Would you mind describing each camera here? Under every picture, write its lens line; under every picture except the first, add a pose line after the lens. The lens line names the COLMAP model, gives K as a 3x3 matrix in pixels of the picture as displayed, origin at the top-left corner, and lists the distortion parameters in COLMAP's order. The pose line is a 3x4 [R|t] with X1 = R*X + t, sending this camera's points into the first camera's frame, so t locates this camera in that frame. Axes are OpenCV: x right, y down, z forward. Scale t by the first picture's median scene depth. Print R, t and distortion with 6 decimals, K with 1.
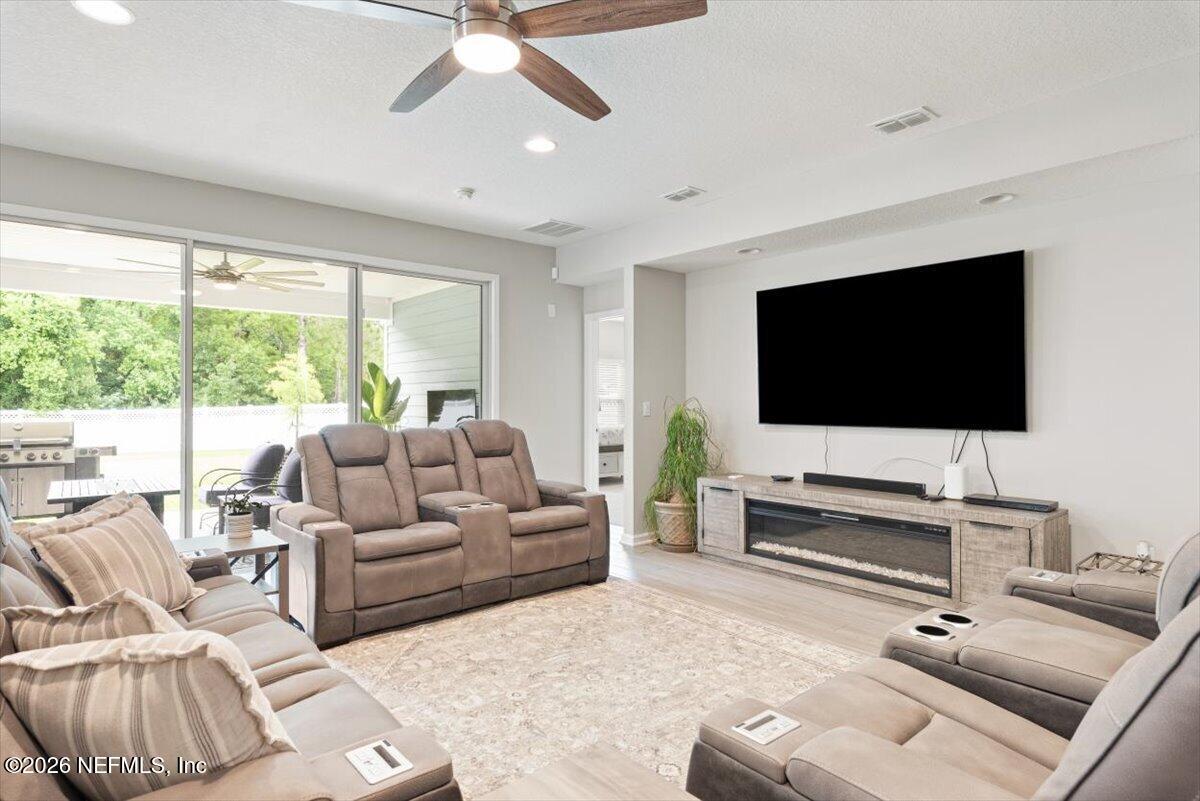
lens RADIAL K [[645.0, 0, 600.0], [0, 645.0, 400.5], [0, 0, 1]] dist [0.001140, 0.000096]
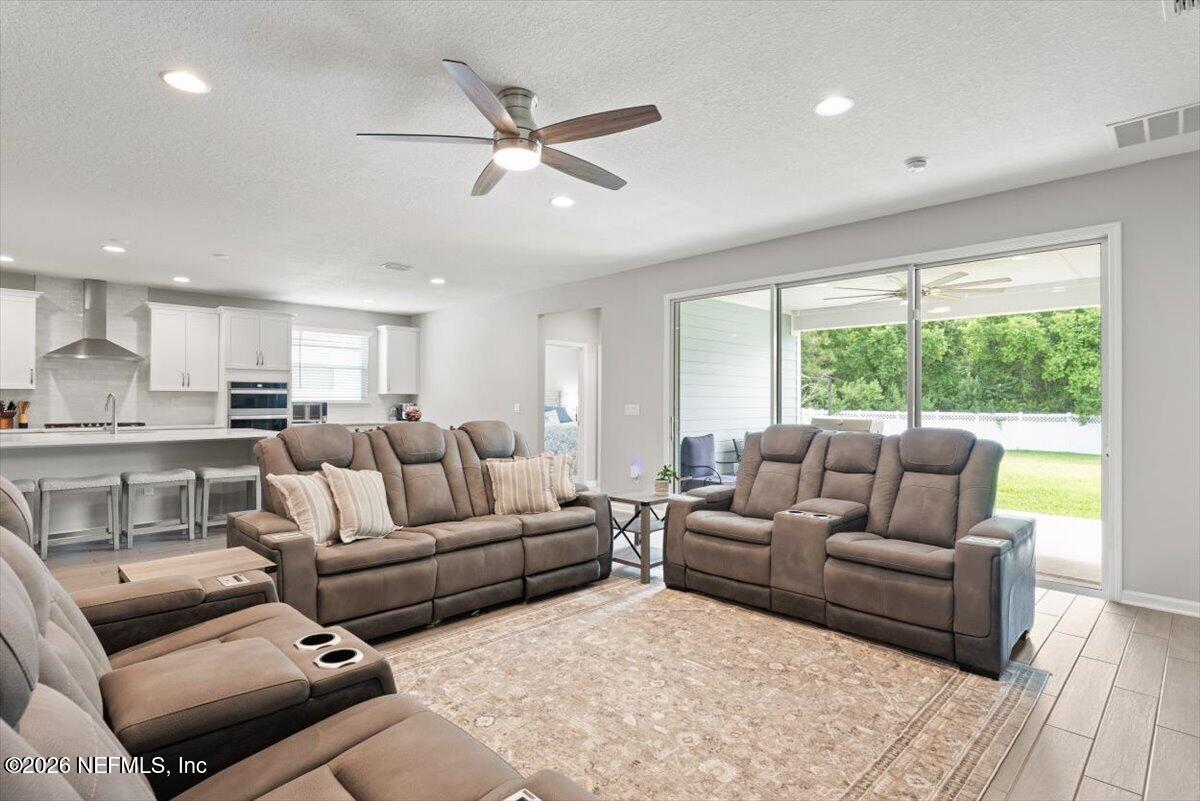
lens RADIAL K [[598.1, 0, 600.0], [0, 598.1, 400.5], [0, 0, 1]] dist [0.001616, 0.000103]
pose [[0.081768, -0.003471, -0.996645, 0.711854], [-0.004475, 0.999983, -0.003850, -0.000475], [0.996641, 0.004775, 0.081751, 0.662967]]
